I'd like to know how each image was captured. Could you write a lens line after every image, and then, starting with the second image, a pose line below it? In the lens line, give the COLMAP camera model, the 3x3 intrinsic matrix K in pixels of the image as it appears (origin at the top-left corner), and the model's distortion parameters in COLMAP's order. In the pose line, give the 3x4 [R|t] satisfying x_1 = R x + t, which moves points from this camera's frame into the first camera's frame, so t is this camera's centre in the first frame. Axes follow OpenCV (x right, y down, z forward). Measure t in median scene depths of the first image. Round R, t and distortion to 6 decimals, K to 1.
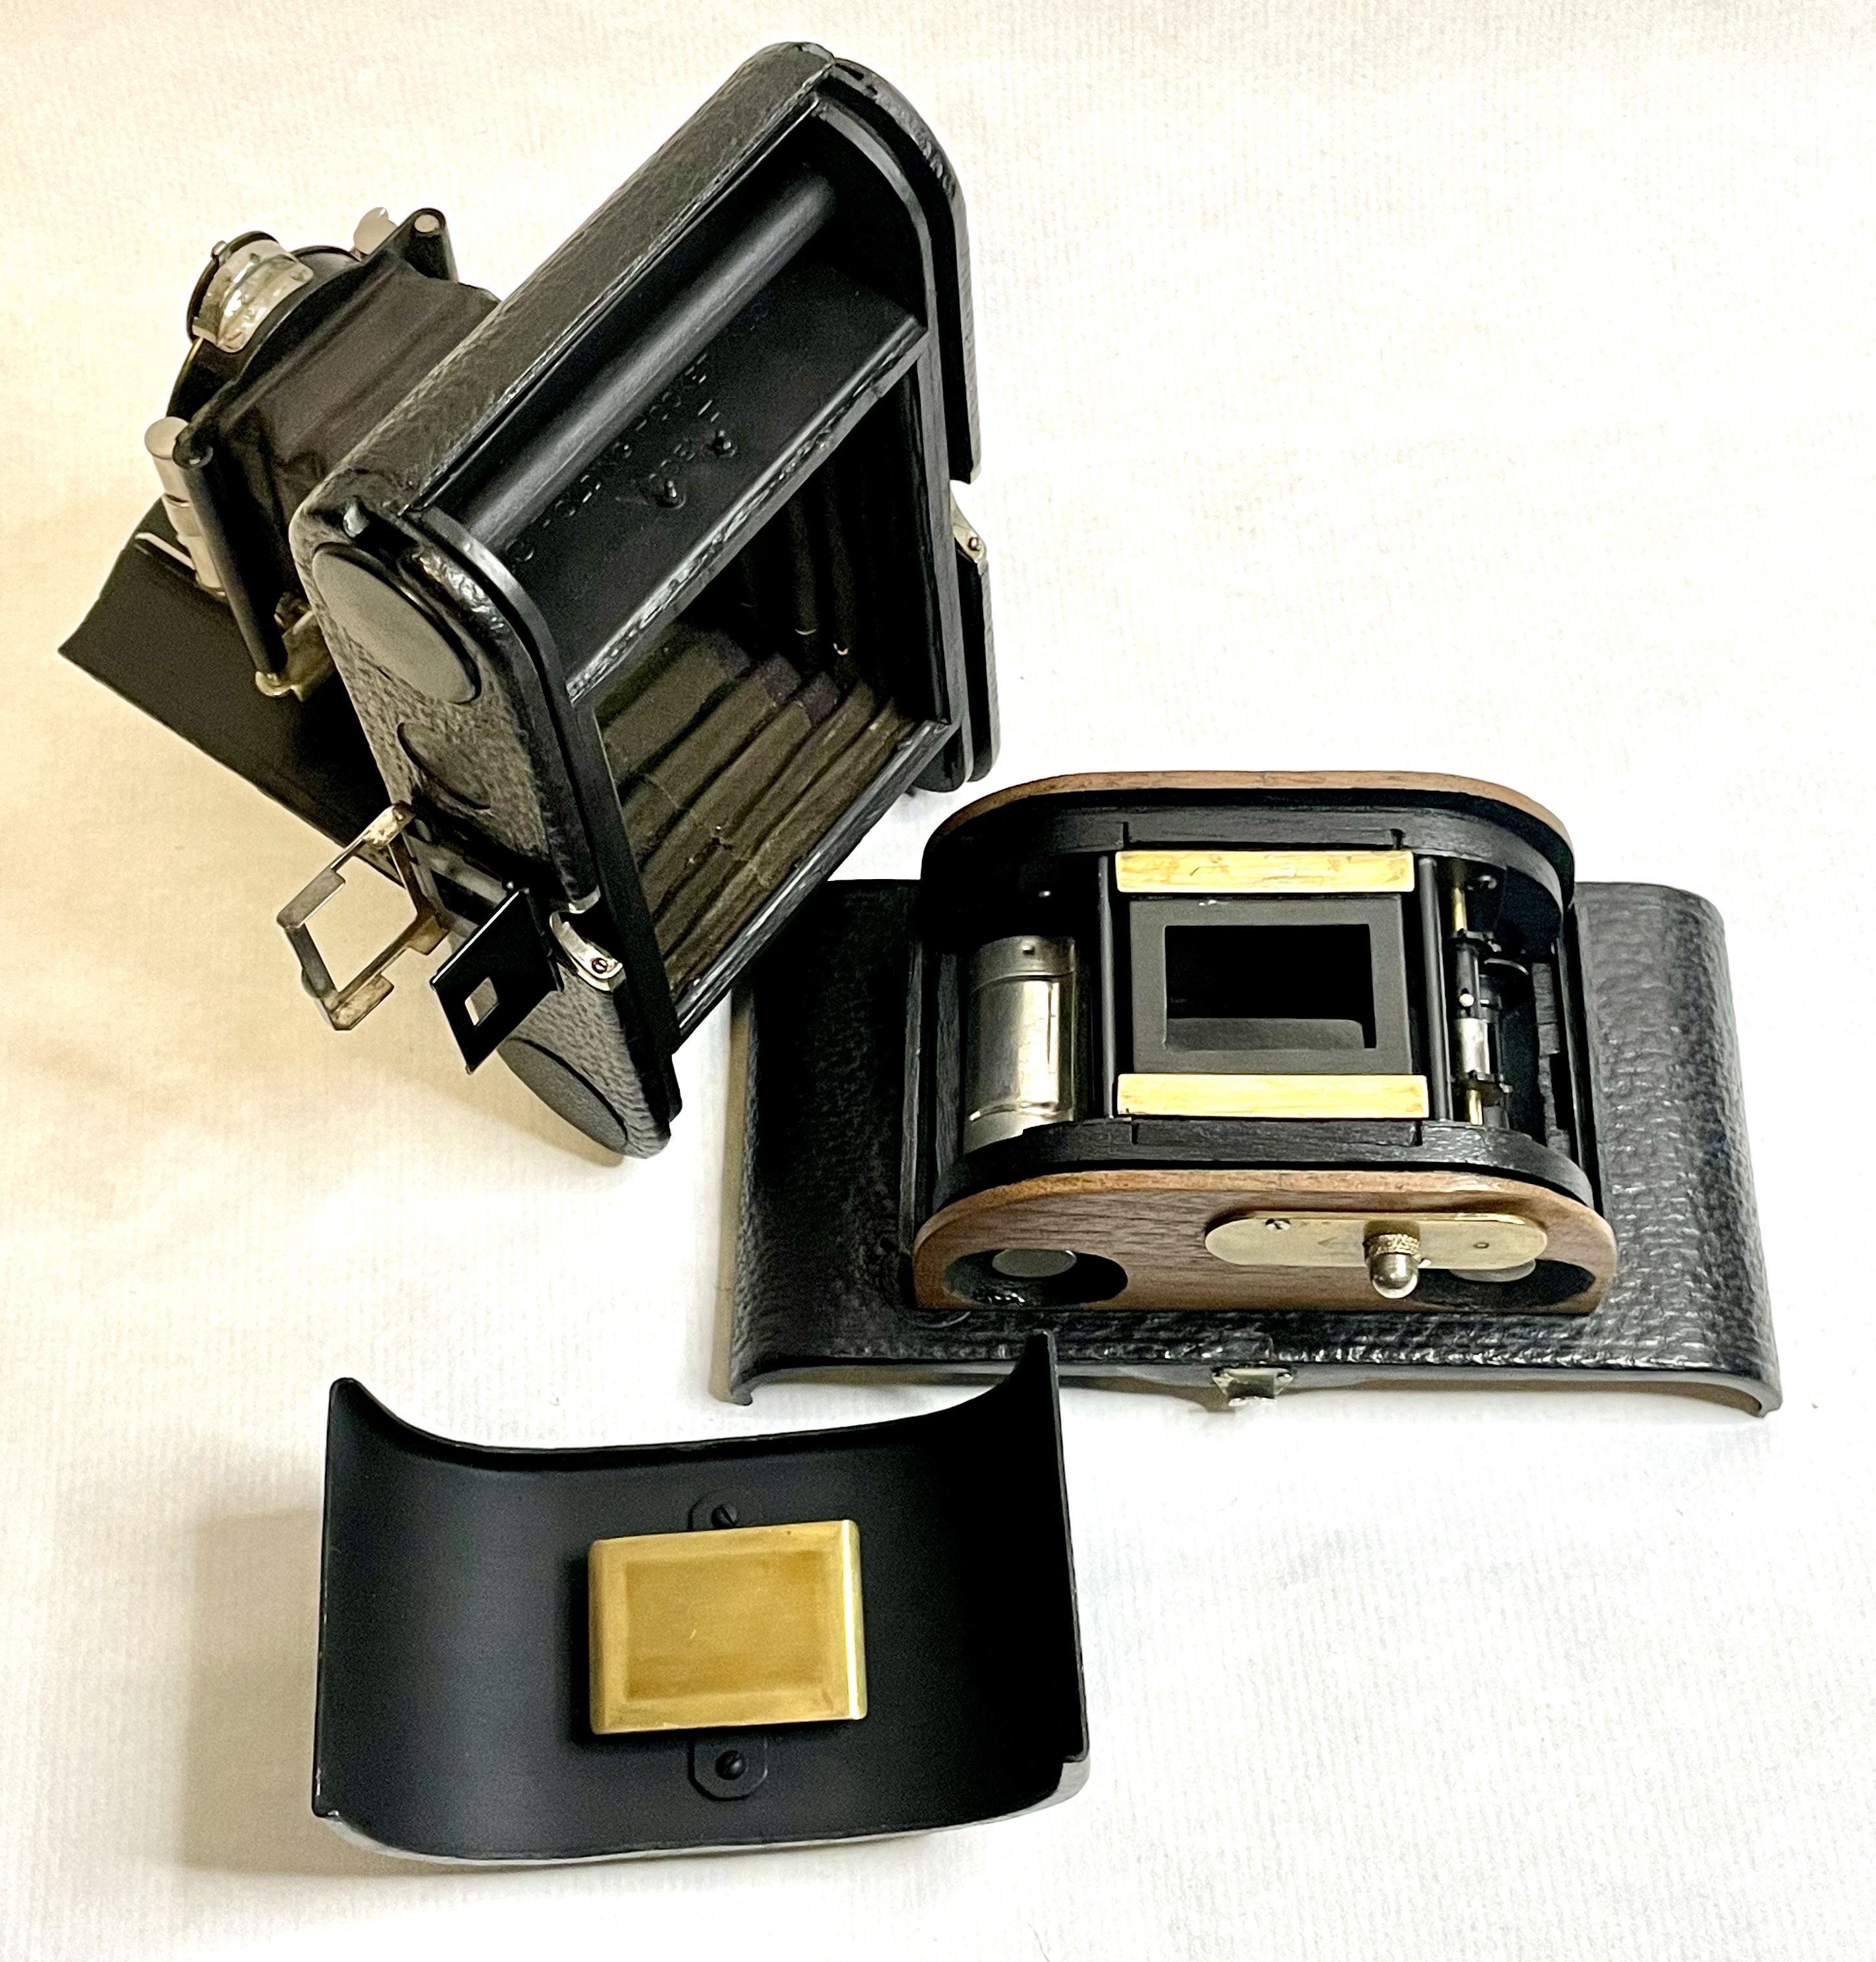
lens RADIAL K [[3006.1, 0, 942.3], [0, 3006.1, 975.3], [0, 0, 1]] dist [0.029612, 0.000000]
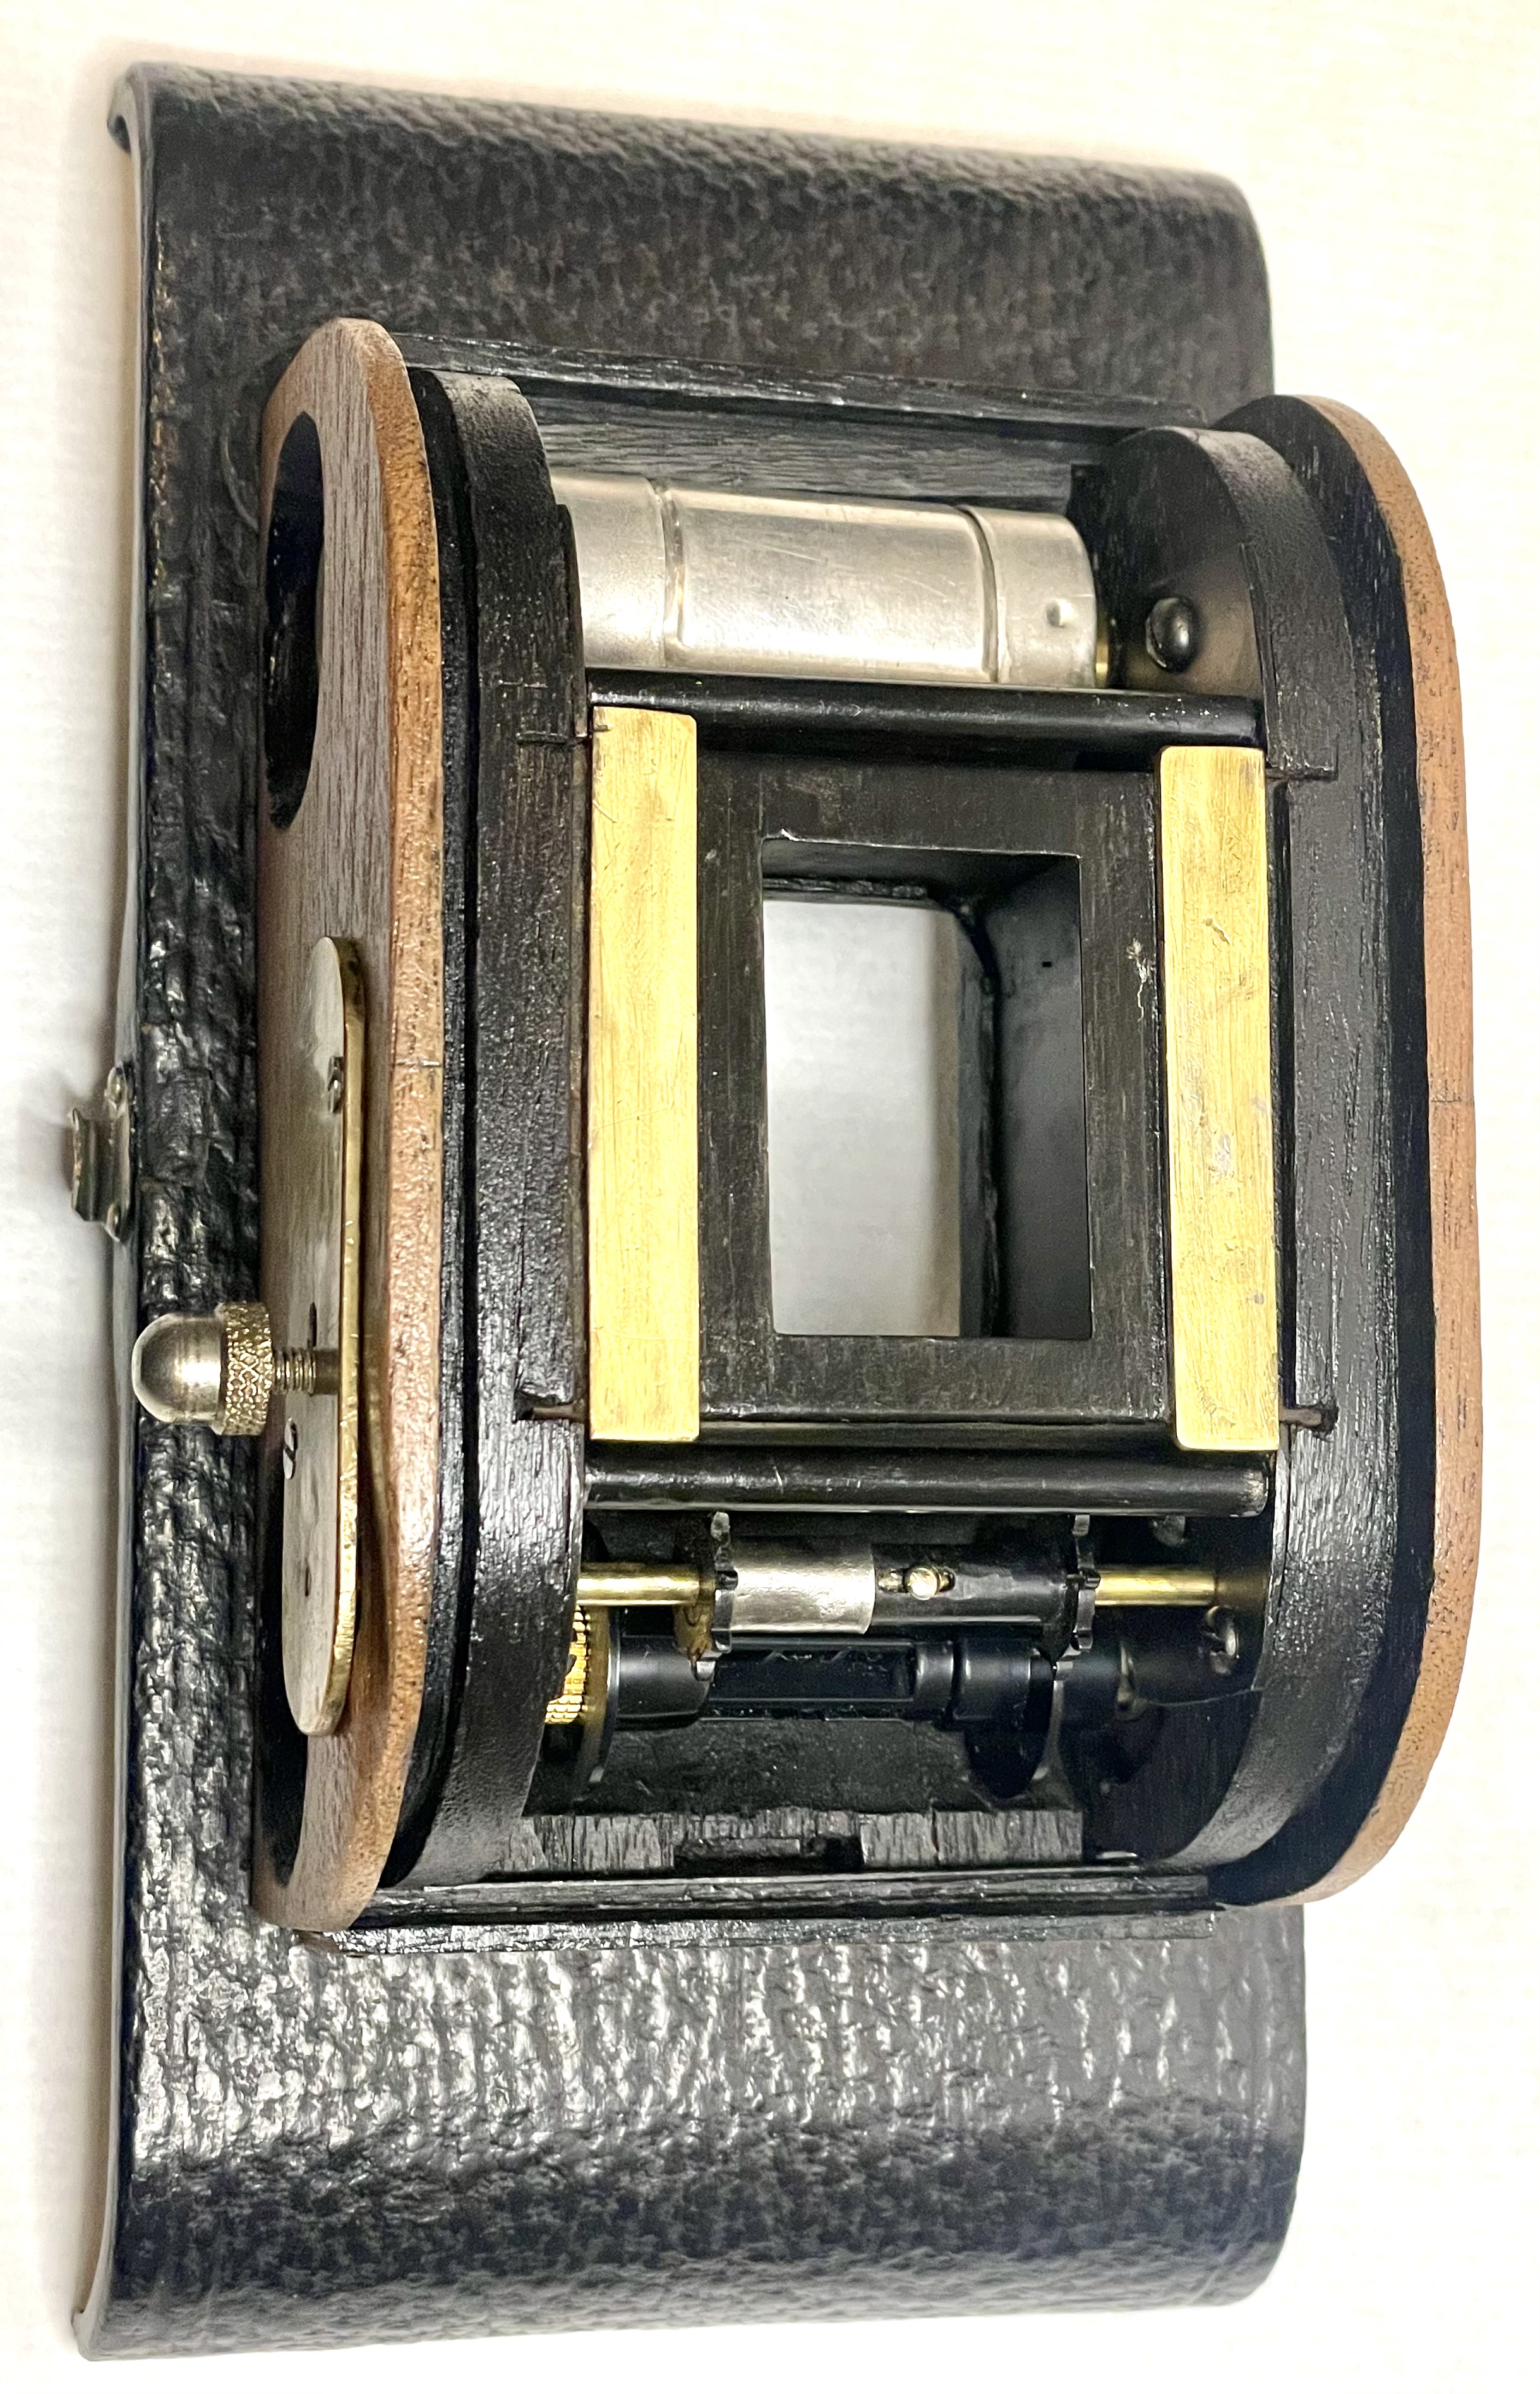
lens RADIAL K [[4028.8, 0, 767.2], [0, 4028.8, 1198.9], [0, 0, 1]] dist [0.008656, 0.000000]
pose [[0.013022, 0.994783, -0.101176, 0.176659], [-0.977341, 0.034042, 0.208913, -0.089030], [0.211268, 0.096163, 0.972686, 0.443195]]
